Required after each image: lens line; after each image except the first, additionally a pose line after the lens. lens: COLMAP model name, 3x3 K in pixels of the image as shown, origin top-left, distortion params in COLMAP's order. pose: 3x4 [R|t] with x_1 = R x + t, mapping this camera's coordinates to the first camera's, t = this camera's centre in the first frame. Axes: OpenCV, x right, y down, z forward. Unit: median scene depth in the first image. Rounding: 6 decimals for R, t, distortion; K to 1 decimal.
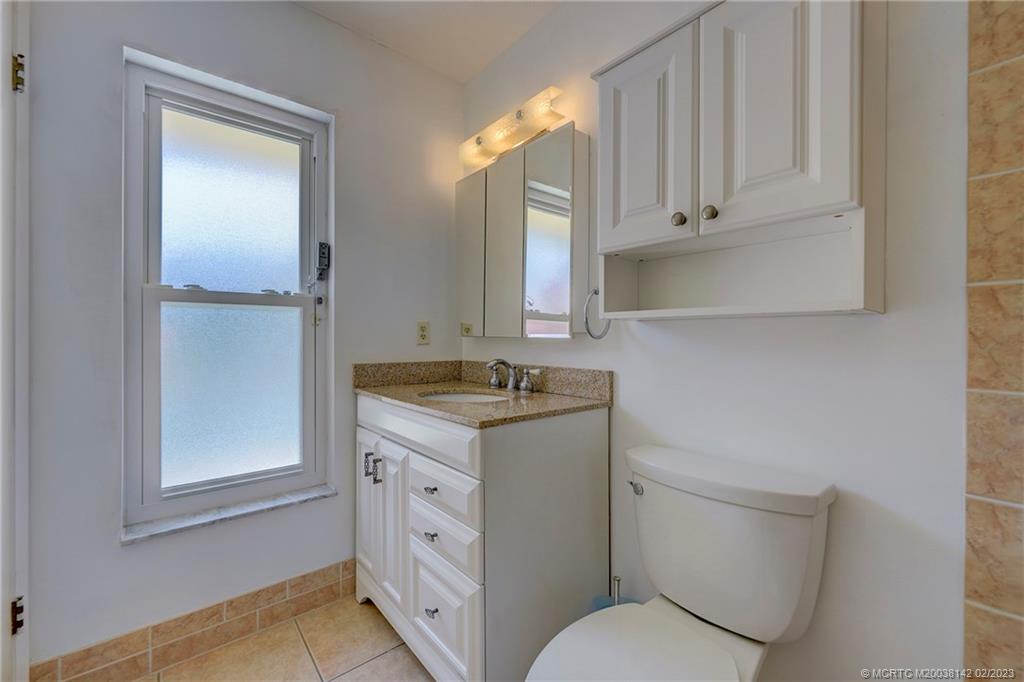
lens RADIAL K [[415.4, 0, 509.8], [0, 415.4, 337.8], [0, 0, 1]] dist [-0.002655, -0.000072]
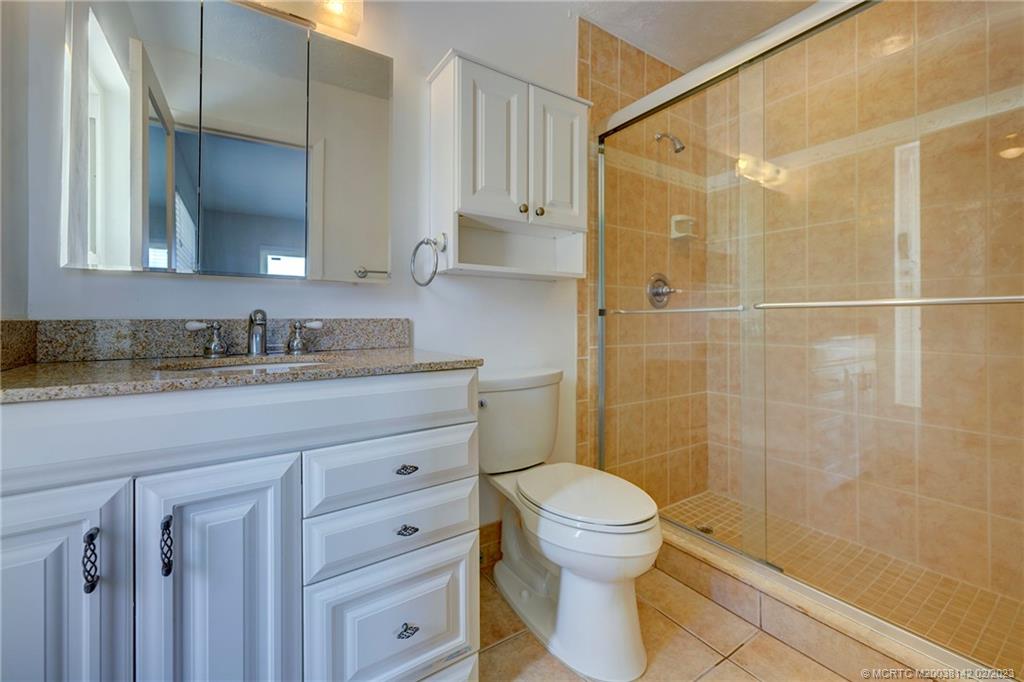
lens RADIAL K [[415.4, 0, 504.8], [0, 415.4, 320.8], [0, 0, 1]] dist [-0.002655, -0.000072]
pose [[0.120056, -0.001546, 0.992766, -0.771416], [0.003435, 0.999993, 0.001142, 0.084246], [-0.992761, 0.003273, 0.120060, 0.619032]]
